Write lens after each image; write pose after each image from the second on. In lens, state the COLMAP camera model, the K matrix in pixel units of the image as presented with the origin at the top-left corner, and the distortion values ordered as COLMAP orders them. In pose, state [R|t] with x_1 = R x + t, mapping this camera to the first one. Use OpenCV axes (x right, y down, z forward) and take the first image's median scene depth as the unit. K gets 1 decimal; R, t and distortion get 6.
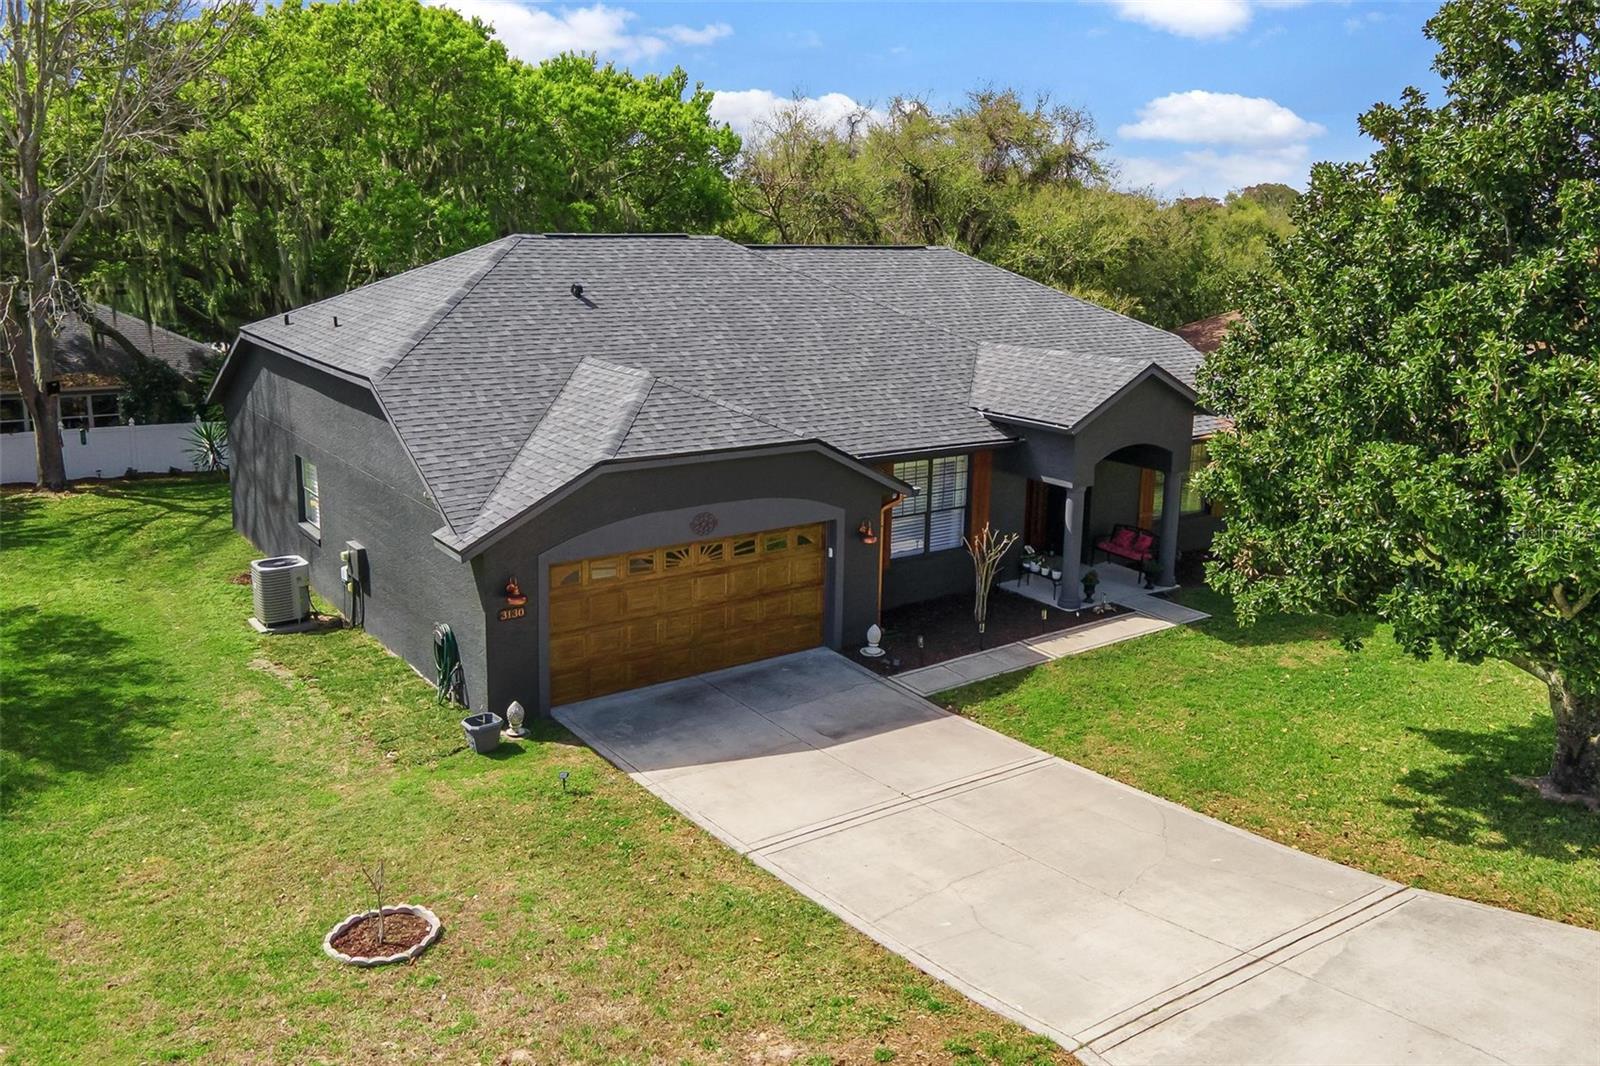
lens RADIAL K [[1291.2, 0, 832.3], [0, 1291.2, 518.5], [0, 0, 1]] dist [0.023792, 0.032130]
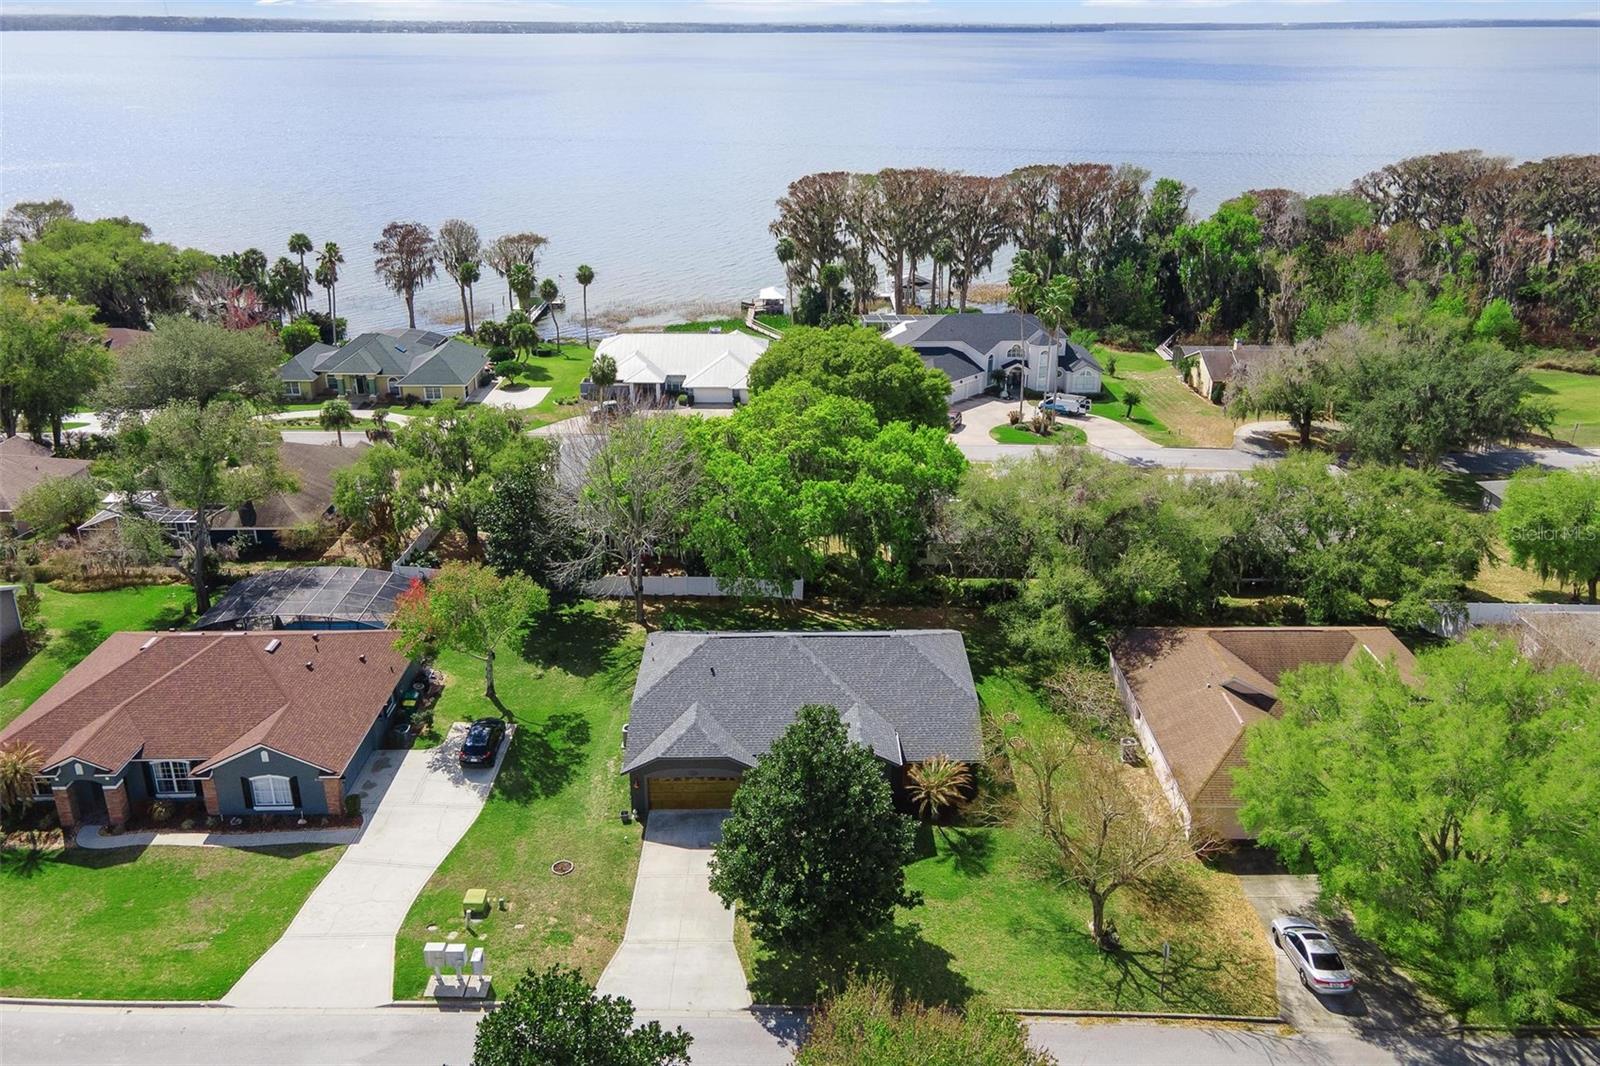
lens RADIAL K [[1174.7, 0, 819.0], [0, 1174.7, 474.6], [0, 0, 1]] dist [0.024922, 0.004551]
pose [[0.814034, 0.191275, -0.548418, 1.975634], [-0.125013, 0.979788, 0.156165, -1.479857], [0.567203, -0.058565, 0.821493, -1.553638]]
